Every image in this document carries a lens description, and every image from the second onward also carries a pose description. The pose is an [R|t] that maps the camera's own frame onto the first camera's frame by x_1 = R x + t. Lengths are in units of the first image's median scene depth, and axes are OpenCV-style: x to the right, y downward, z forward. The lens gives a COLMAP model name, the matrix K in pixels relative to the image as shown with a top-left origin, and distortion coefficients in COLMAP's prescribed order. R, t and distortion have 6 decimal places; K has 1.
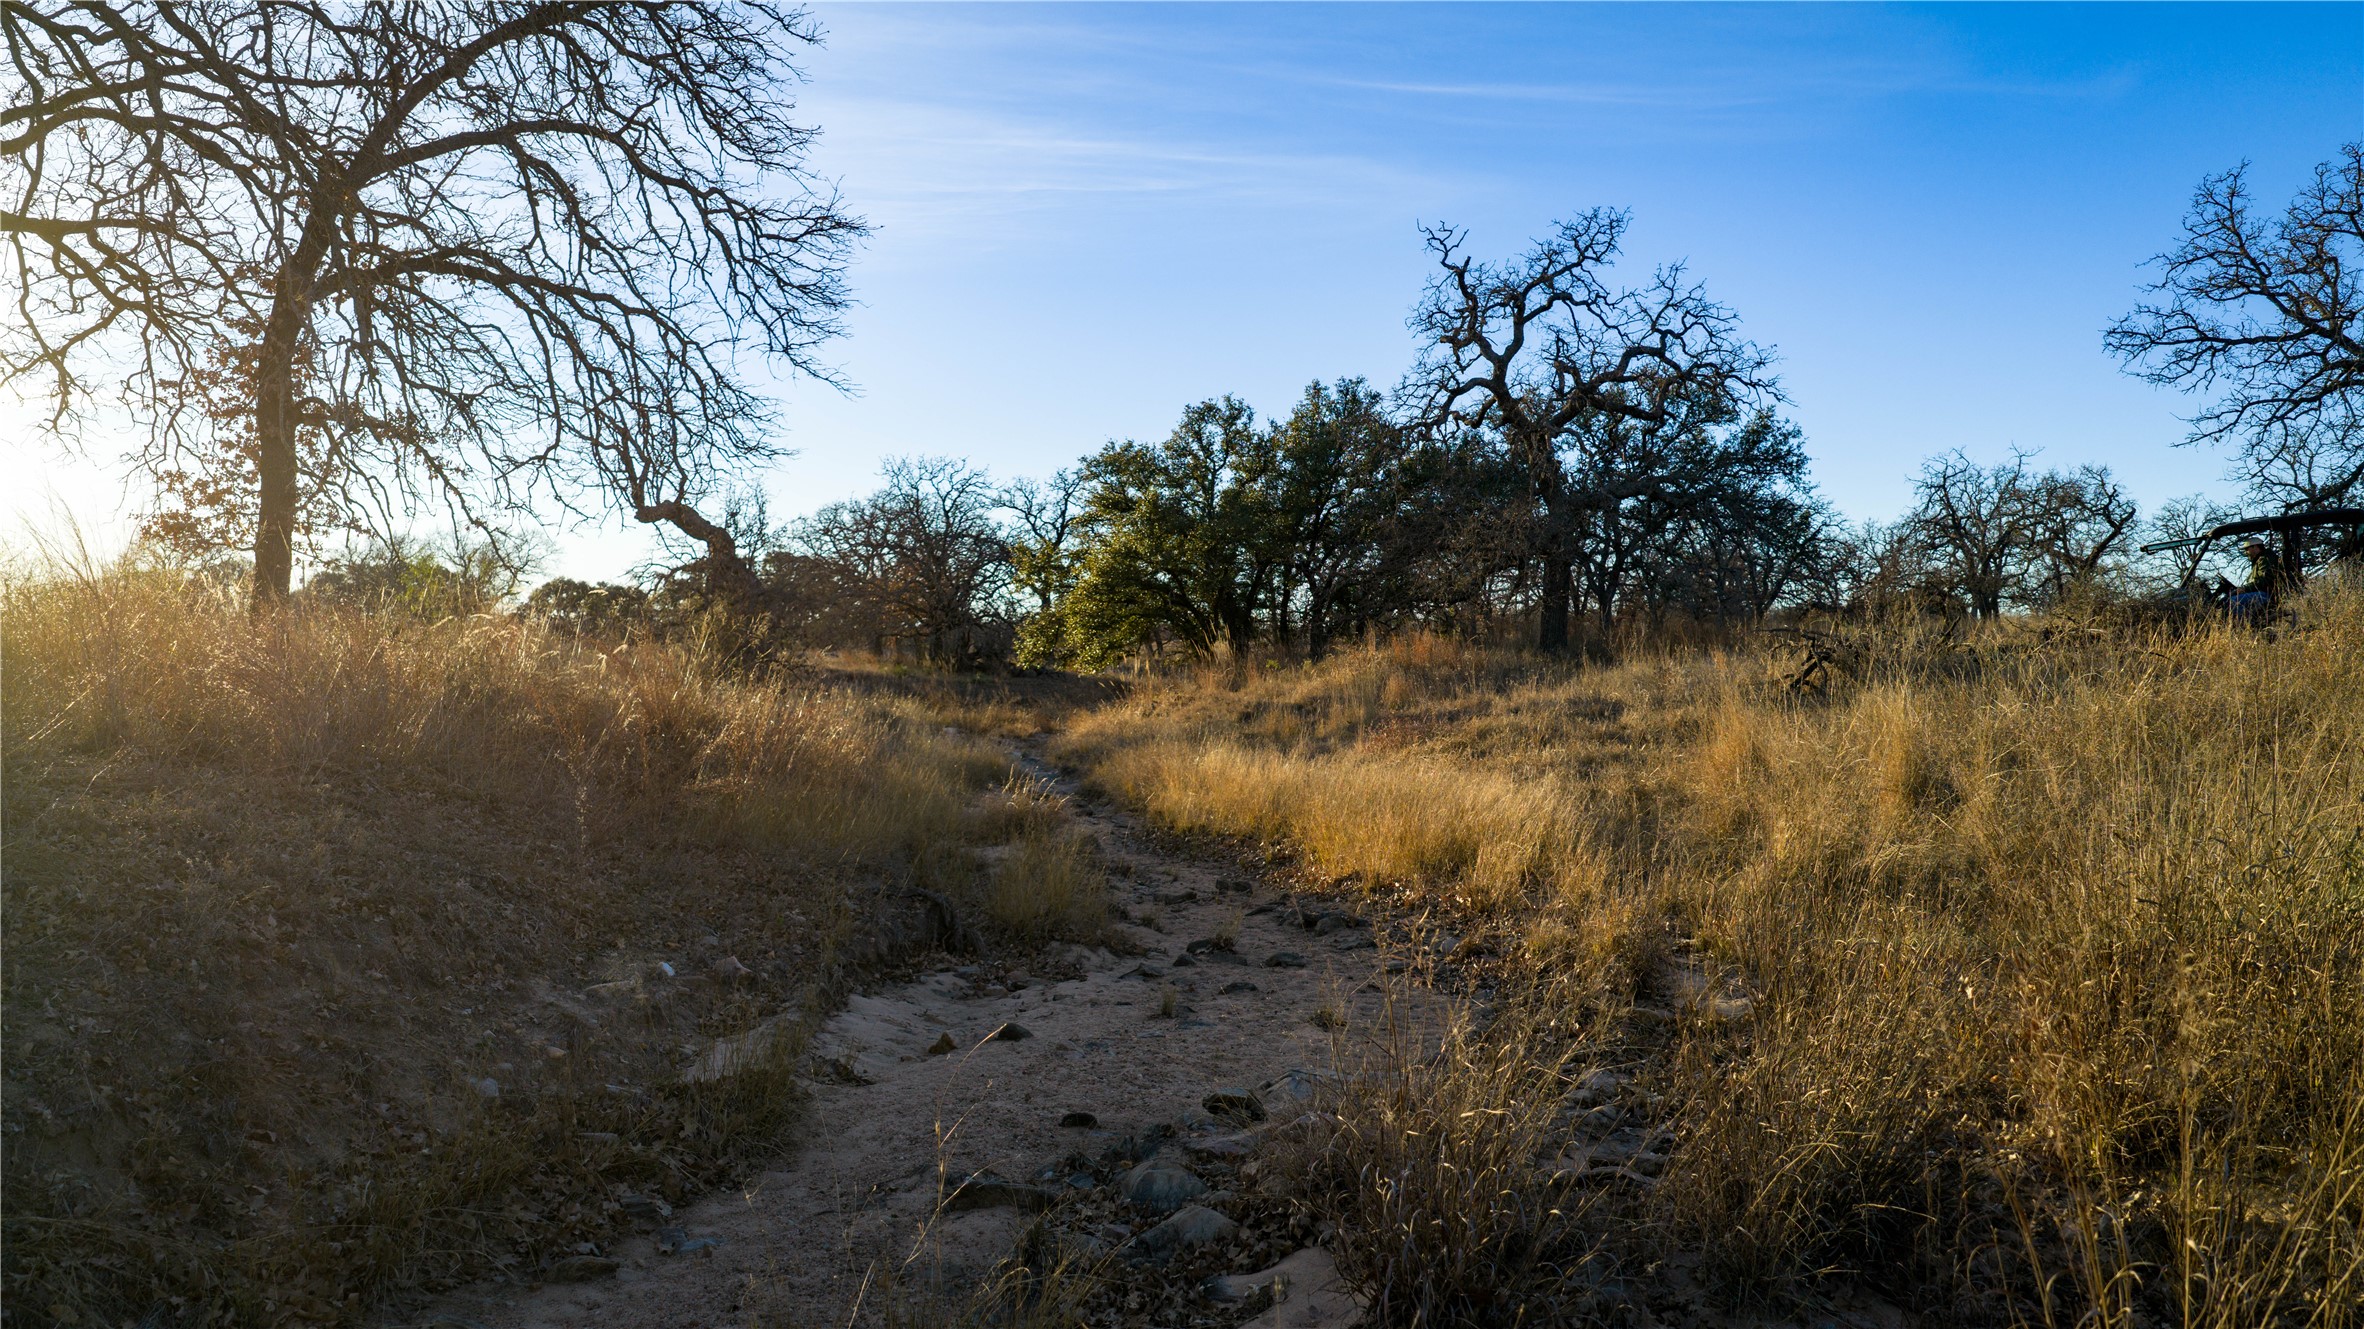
lens RADIAL K [[1997.9, 0, 1174.0], [0, 1997.9, 662.0], [0, 0, 1]] dist [-0.006184, -0.016086]
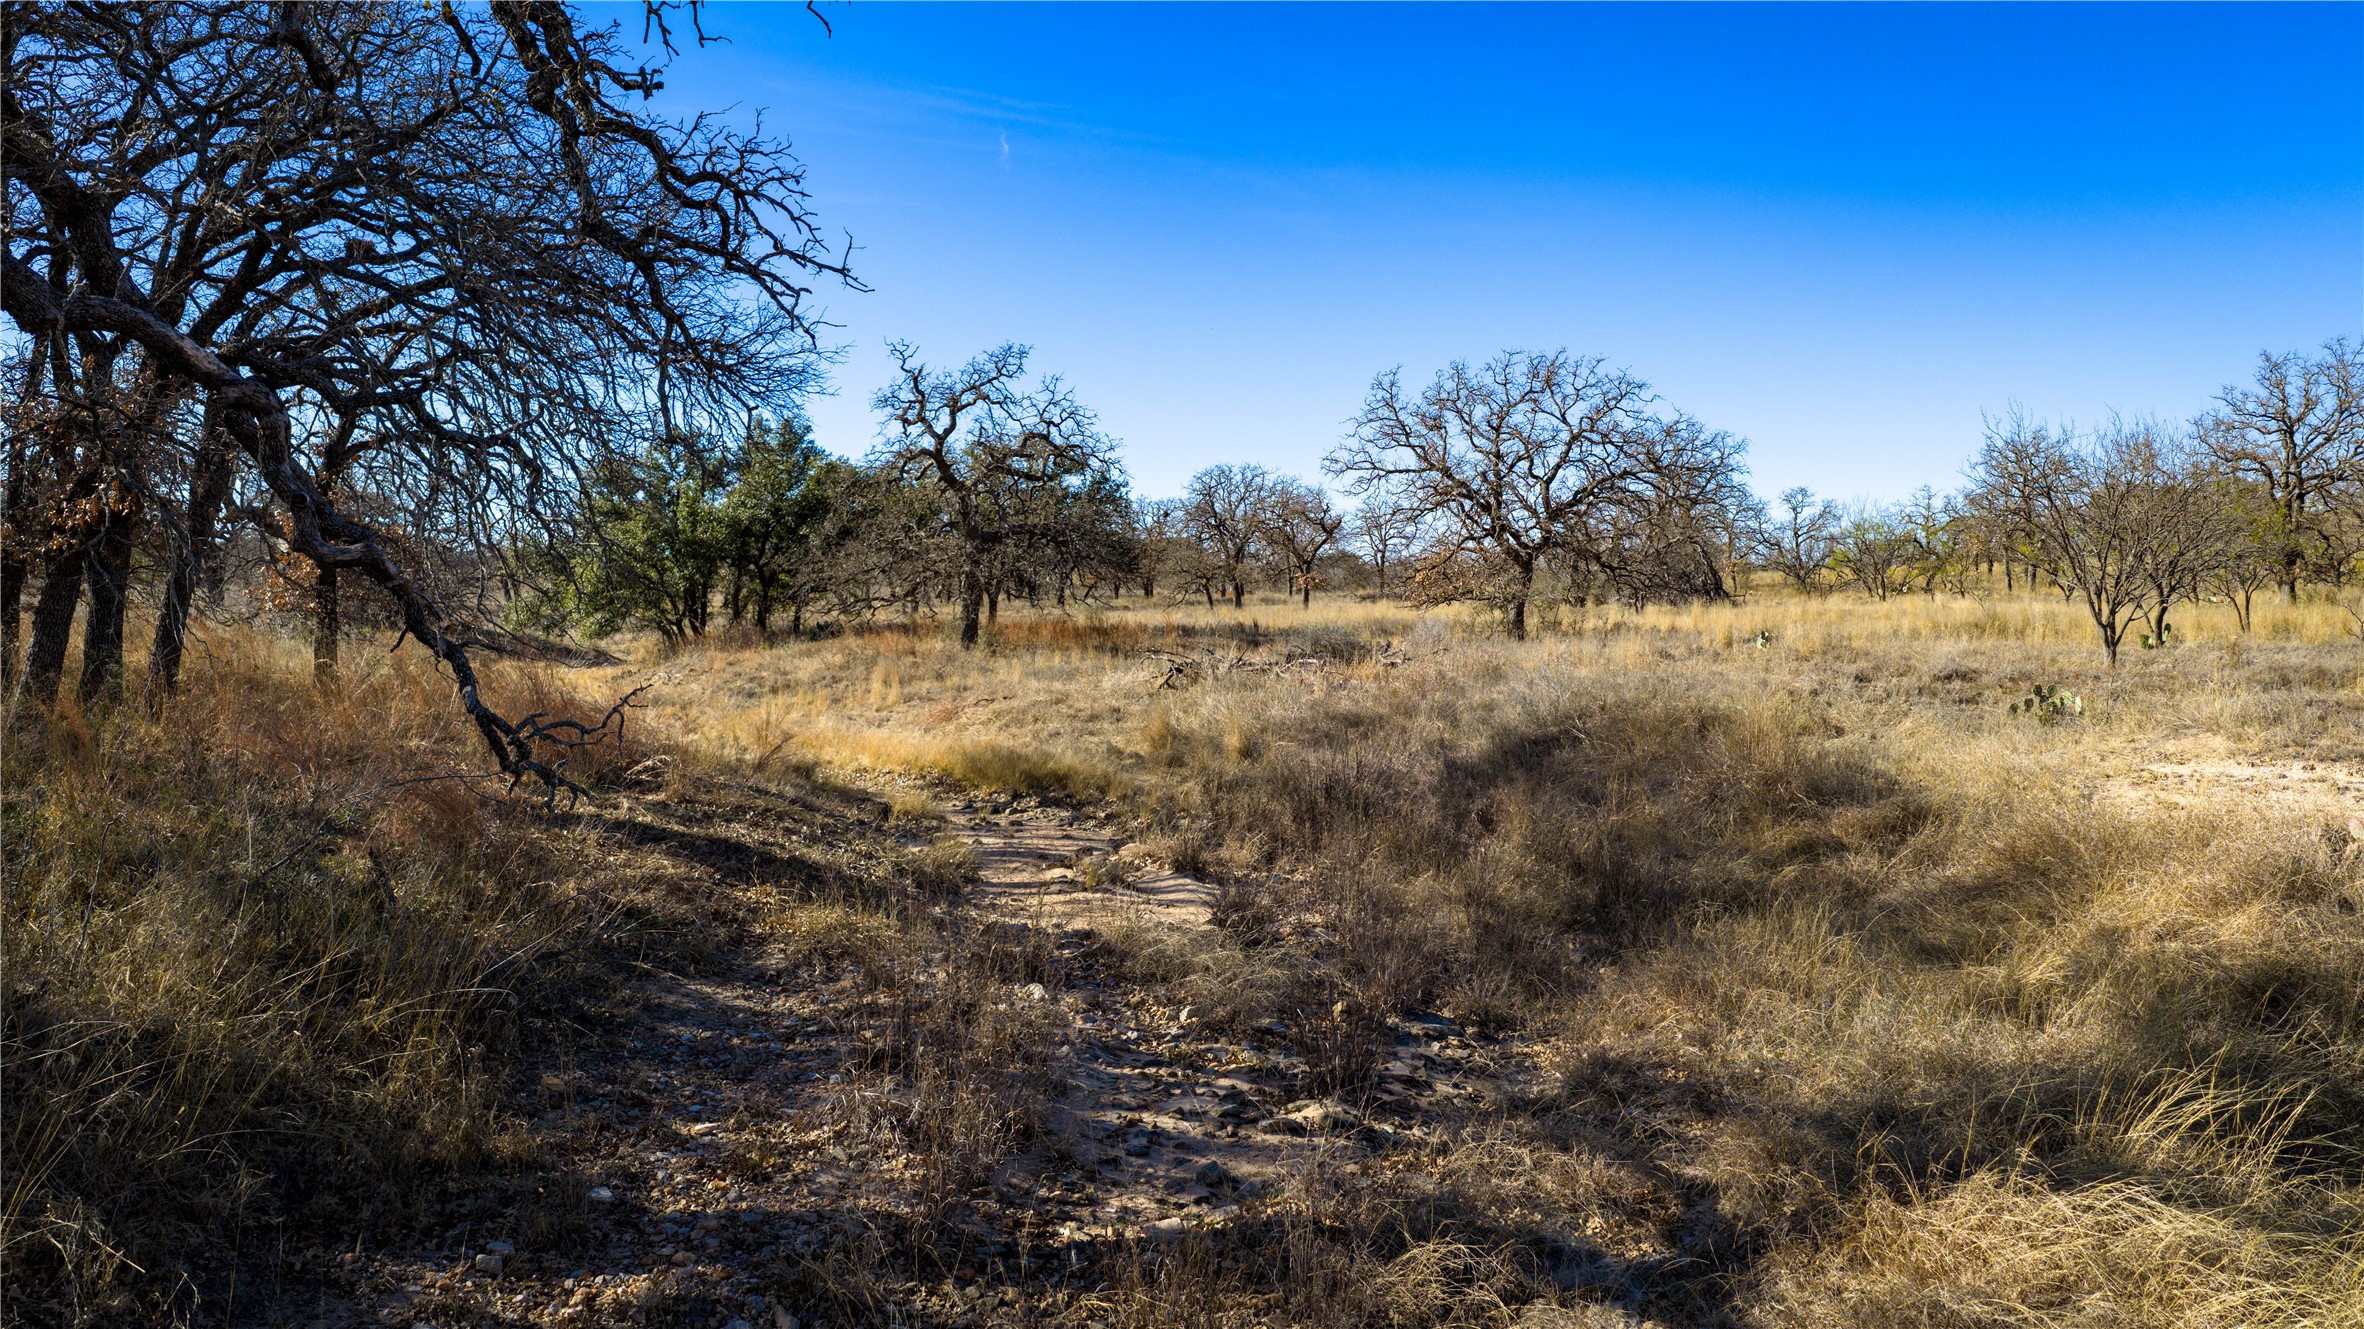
lens RADIAL K [[1997.9, 0, 1183.7], [0, 1997.9, 665.7], [0, 0, 1]] dist [-0.006184, -0.016086]
pose [[0.932579, 0.004013, 0.360943, -0.192640], [-0.017867, 0.999226, 0.035055, -0.040528], [-0.360522, -0.039140, 0.931929, -0.414329]]
